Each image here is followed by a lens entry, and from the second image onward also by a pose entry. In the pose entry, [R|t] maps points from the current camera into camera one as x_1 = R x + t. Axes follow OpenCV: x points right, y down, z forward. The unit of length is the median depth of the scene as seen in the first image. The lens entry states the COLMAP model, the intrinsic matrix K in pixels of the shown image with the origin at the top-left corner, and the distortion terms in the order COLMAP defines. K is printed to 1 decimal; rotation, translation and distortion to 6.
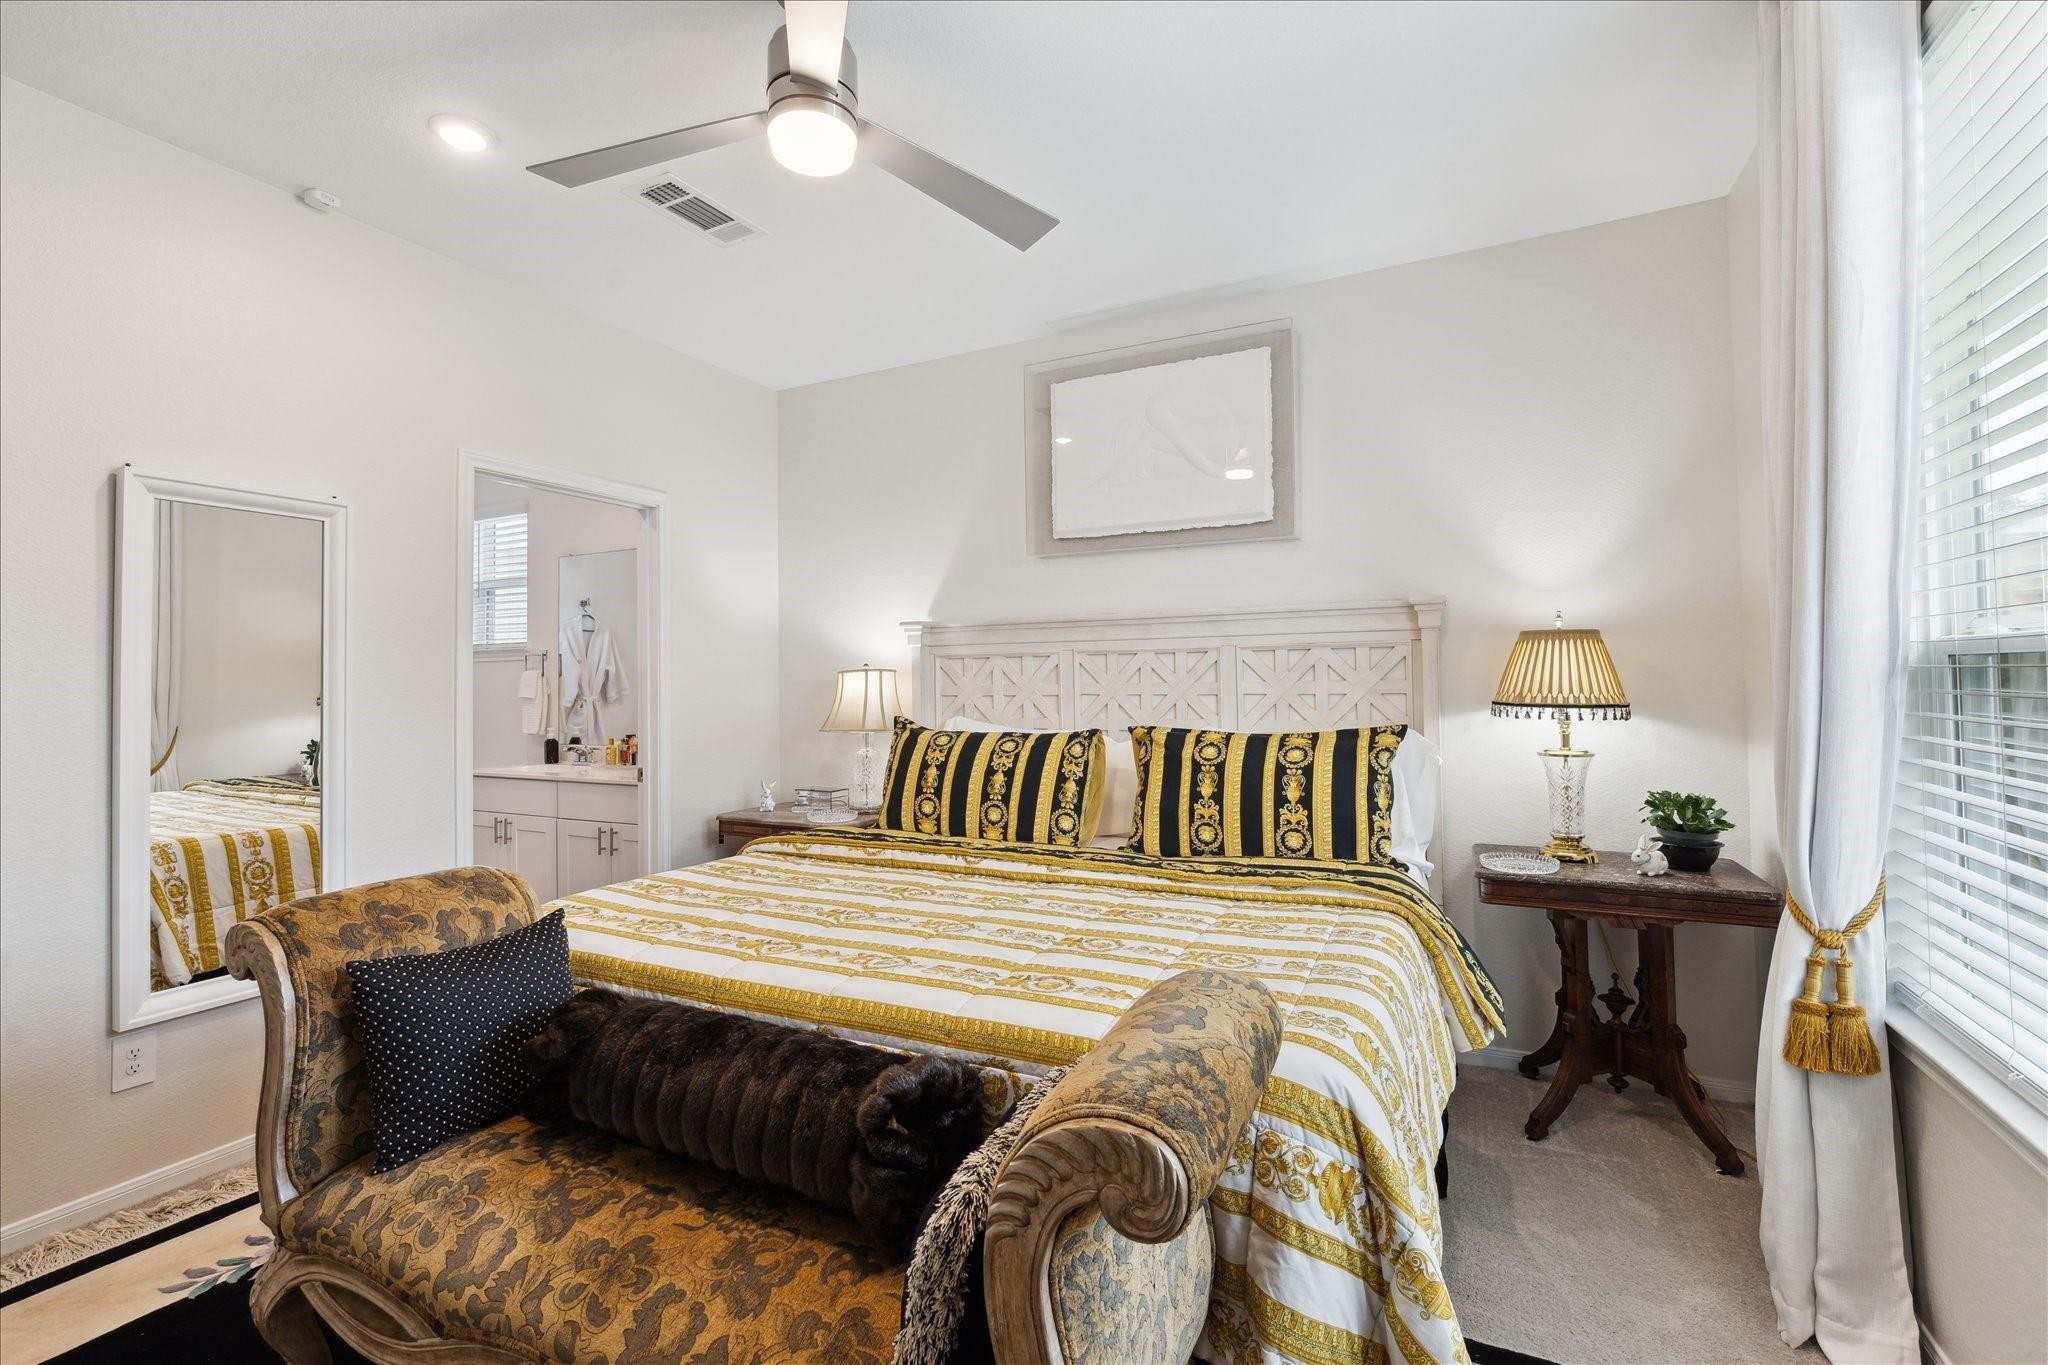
lens RADIAL K [[911.6, 0, 1020.6], [0, 911.6, 680.6], [0, 0, 1]] dist [-0.001714, -0.000046]
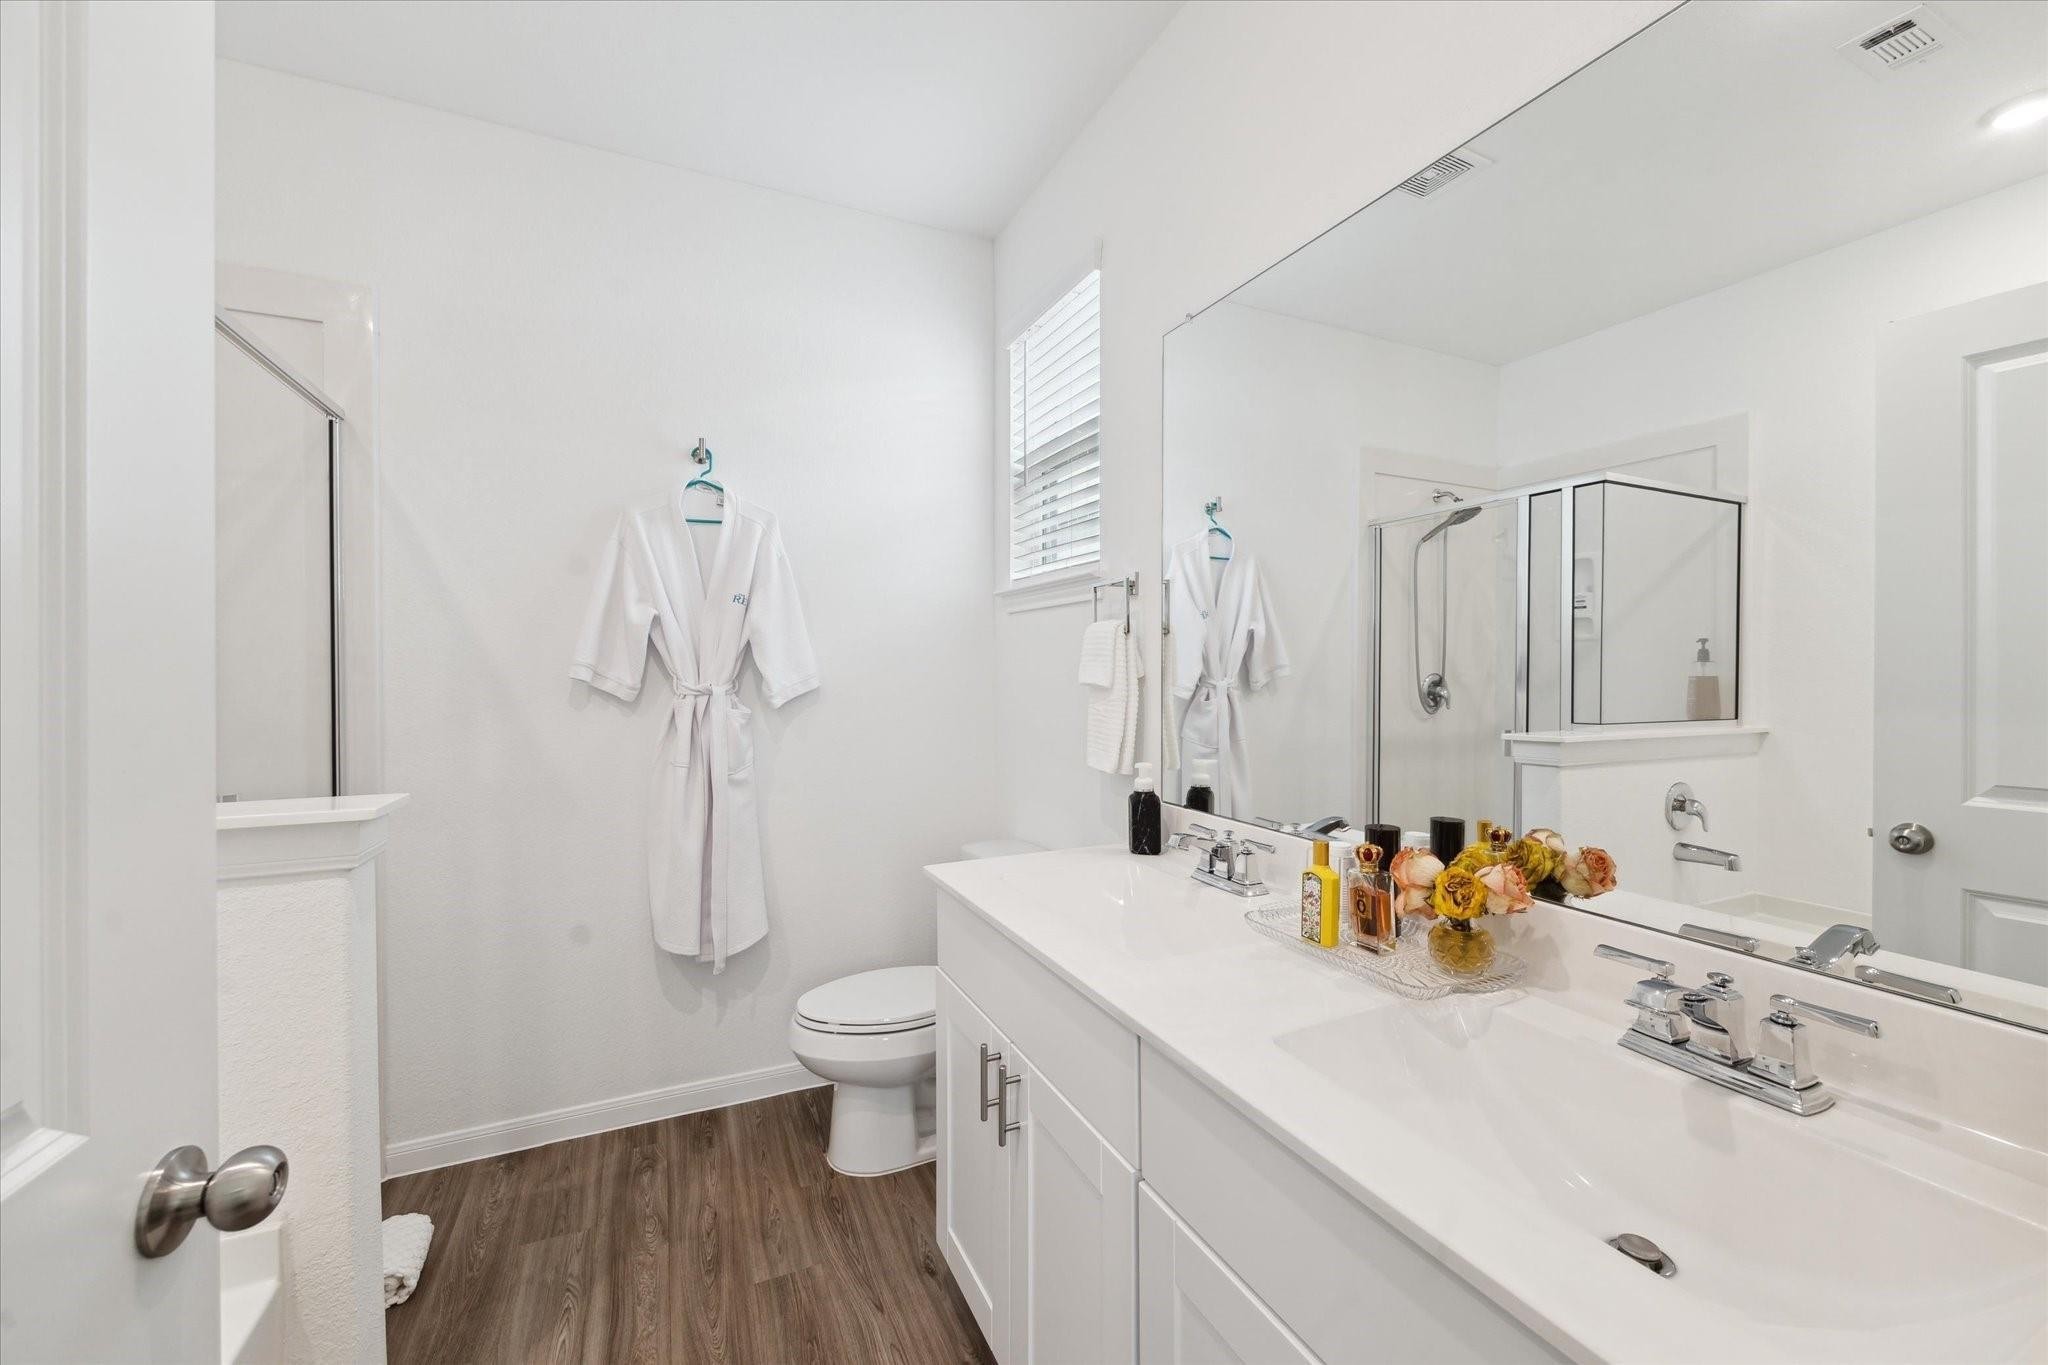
lens RADIAL K [[814.0, 0, 1018.3], [0, 814.0, 672.2], [0, 0, 1]] dist [0.000273, 0.000035]
pose [[0.786347, 0.005501, -0.617760, -0.283232], [0.002975, 0.999915, 0.012690, 0.006894], [0.617777, -0.011816, 0.786264, 0.573608]]
